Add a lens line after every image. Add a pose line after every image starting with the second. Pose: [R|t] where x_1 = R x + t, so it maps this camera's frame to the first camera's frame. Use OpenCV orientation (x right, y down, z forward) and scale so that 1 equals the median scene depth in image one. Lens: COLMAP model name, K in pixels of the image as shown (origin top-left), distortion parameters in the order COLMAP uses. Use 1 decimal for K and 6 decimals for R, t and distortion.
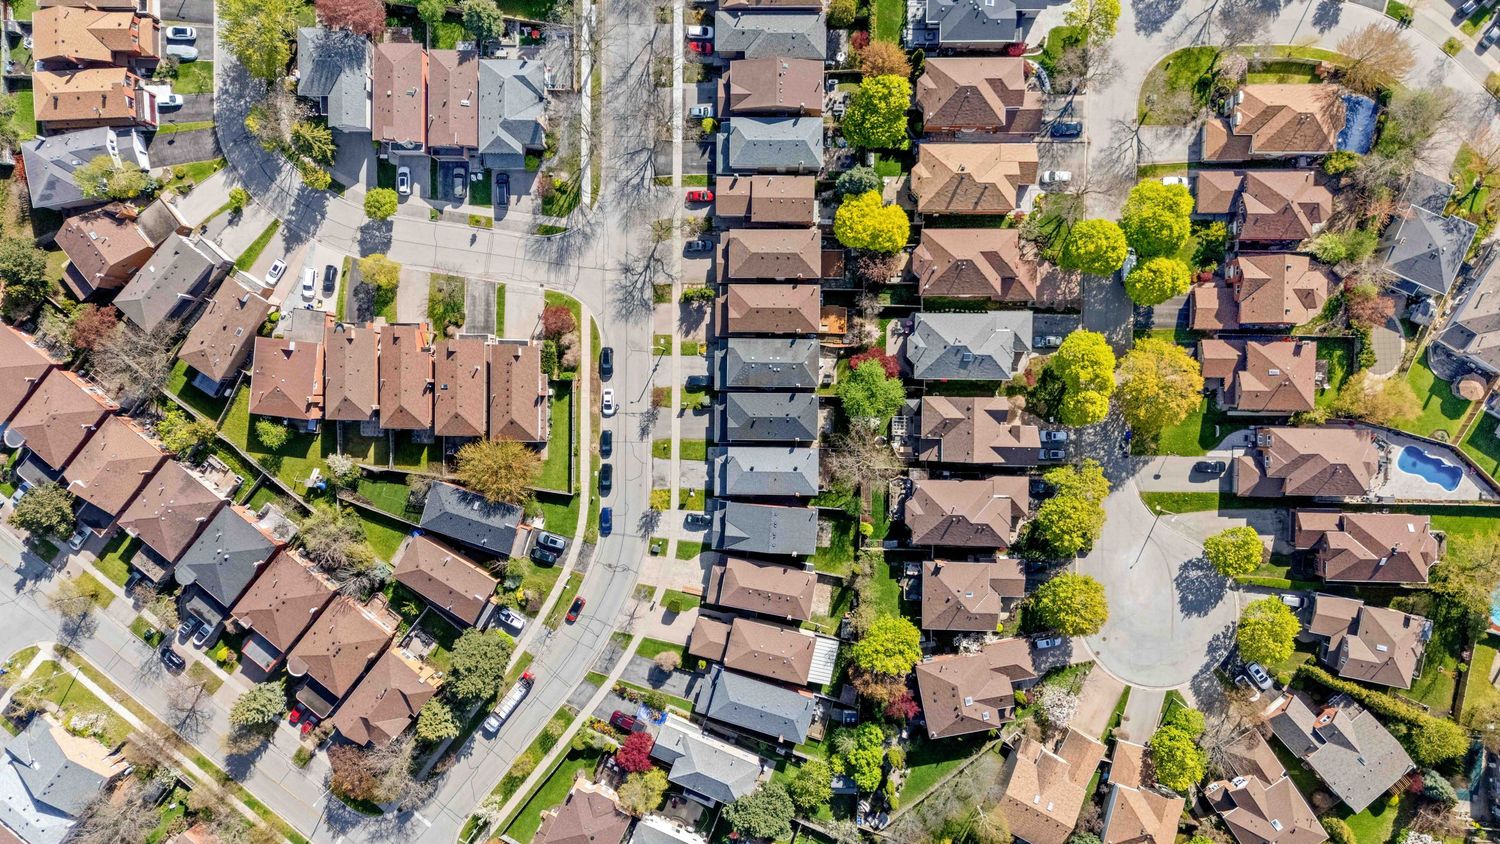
lens RADIAL K [[1102.8, 0, 751.4], [0, 1102.8, 416.1], [0, 0, 1]] dist [0.079766, -0.080141]
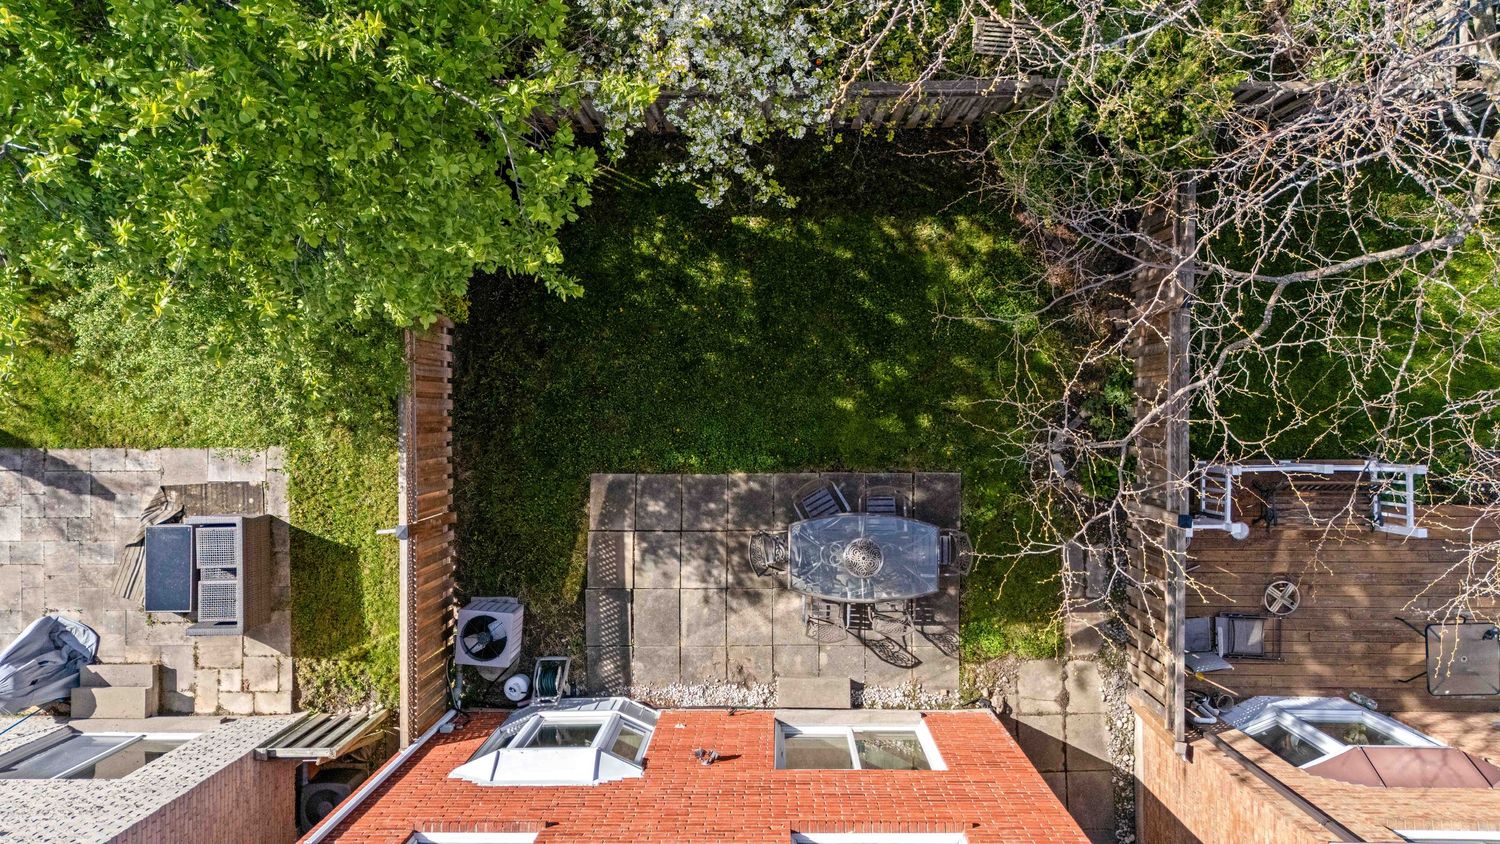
lens RADIAL K [[1102.8, 0, 755.1], [0, 1102.8, 410.6], [0, 0, 1]] dist [0.079766, -0.080141]
pose [[-0.014890, -0.999106, 0.039558, 0.076184], [0.998985, -0.016547, -0.041889, 0.006506], [0.042506, 0.038895, 0.998339, 0.925044]]
